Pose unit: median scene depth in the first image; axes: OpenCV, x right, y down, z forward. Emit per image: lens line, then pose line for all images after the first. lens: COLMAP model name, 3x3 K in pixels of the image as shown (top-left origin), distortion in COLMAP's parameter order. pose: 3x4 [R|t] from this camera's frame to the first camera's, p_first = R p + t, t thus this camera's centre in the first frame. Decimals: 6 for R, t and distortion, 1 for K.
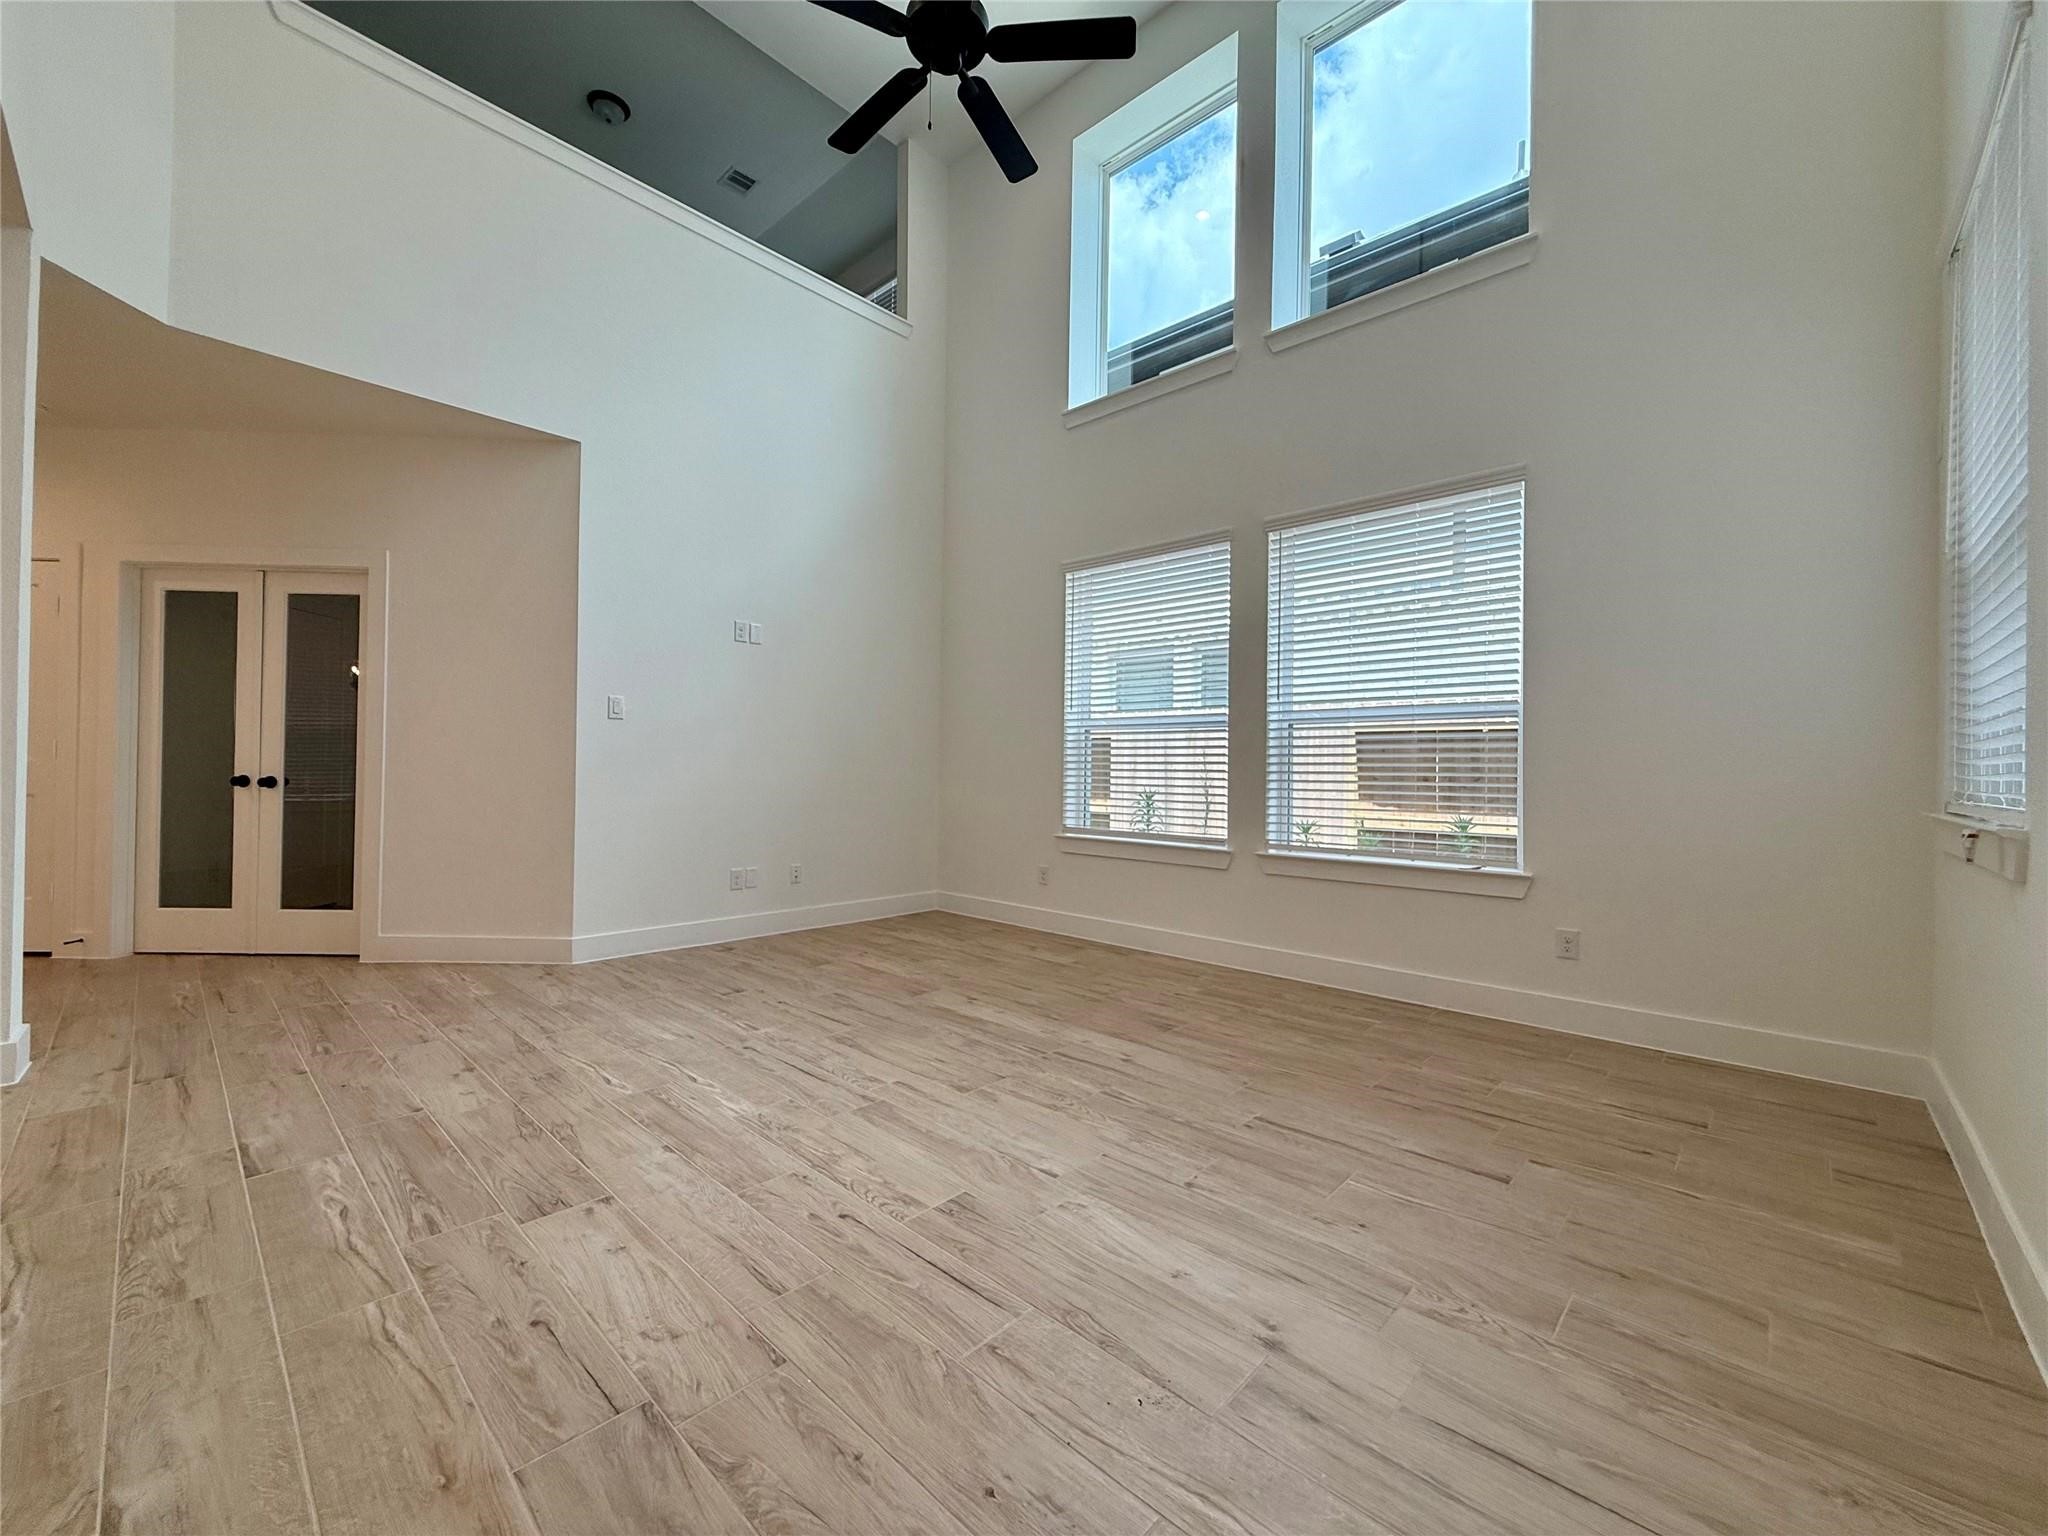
lens RADIAL K [[819.3, 0, 1025.0], [0, 819.3, 768.0], [0, 0, 1]] dist [-0.003081, -0.000075]
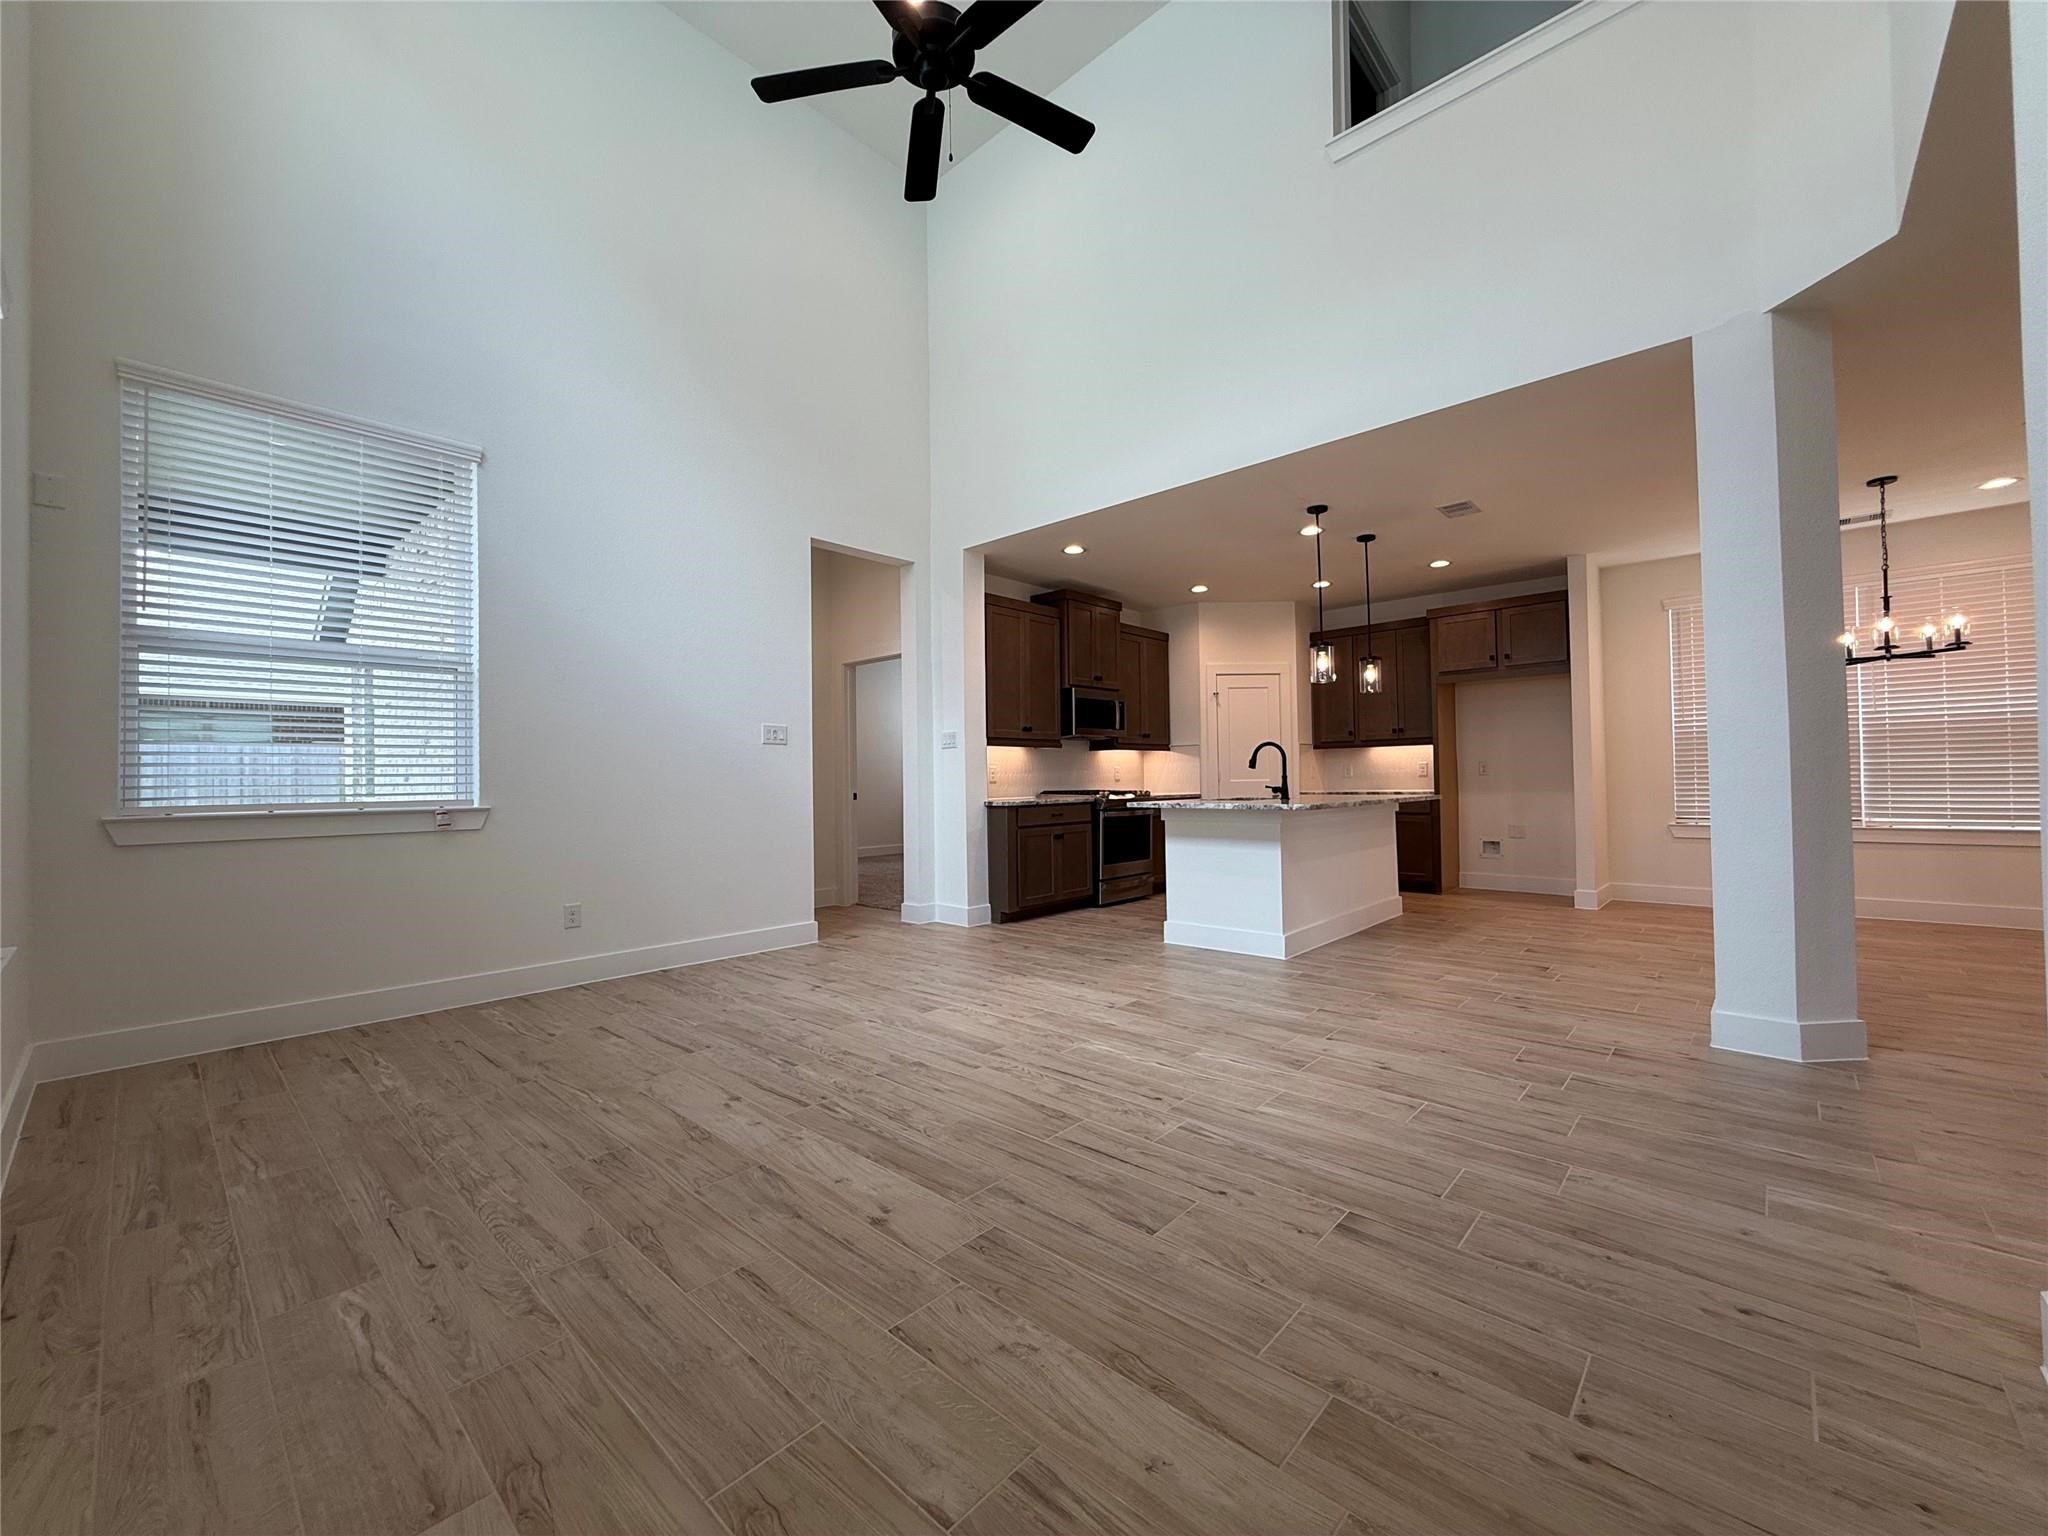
lens RADIAL K [[819.3, 0, 1017.6], [0, 819.3, 764.5], [0, 0, 1]] dist [-0.003081, -0.000075]
pose [[-0.999995, -0.002128, -0.002521, -0.195548], [-0.002077, 0.999795, -0.020134, -0.000512], [0.002563, -0.020129, -0.999794, 1.988793]]
